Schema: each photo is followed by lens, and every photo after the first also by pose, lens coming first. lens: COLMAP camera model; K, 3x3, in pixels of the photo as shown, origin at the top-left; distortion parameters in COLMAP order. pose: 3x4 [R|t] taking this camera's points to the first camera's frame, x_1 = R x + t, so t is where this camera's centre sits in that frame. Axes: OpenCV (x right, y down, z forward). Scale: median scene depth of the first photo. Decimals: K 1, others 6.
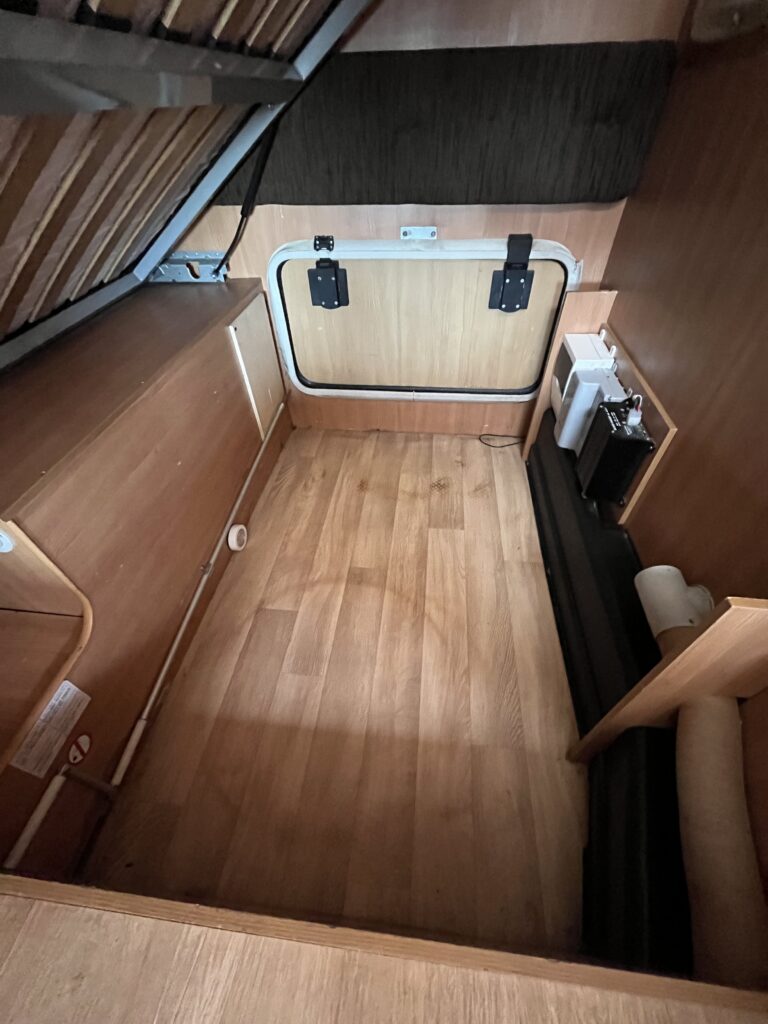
lens RADIAL K [[412.5, 0, 387.4], [0, 412.5, 512.8], [0, 0, 1]] dist [-0.002286, -0.000097]
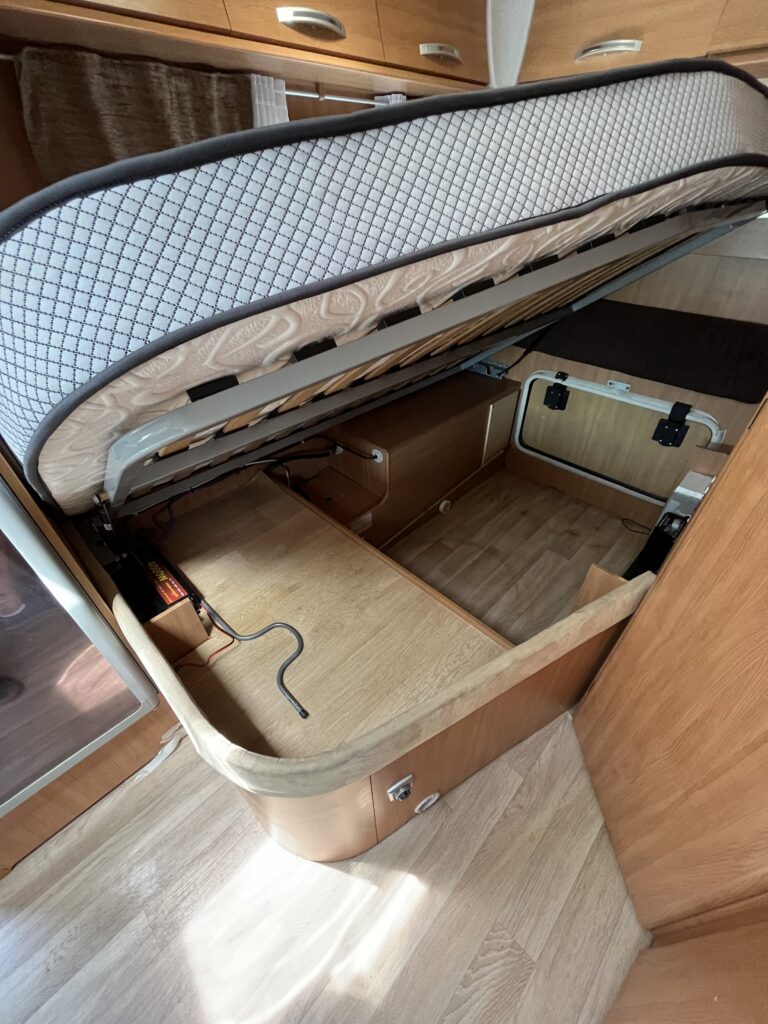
lens RADIAL K [[412.5, 0, 387.4], [0, 412.5, 512.8], [0, 0, 1]] dist [-0.002286, -0.000097]
pose [[0.784343, 0.402914, -0.471663, 0.324287], [-0.452630, 0.891653, 0.008993, 0.187936], [0.424183, 0.206435, 0.881733, -0.743232]]
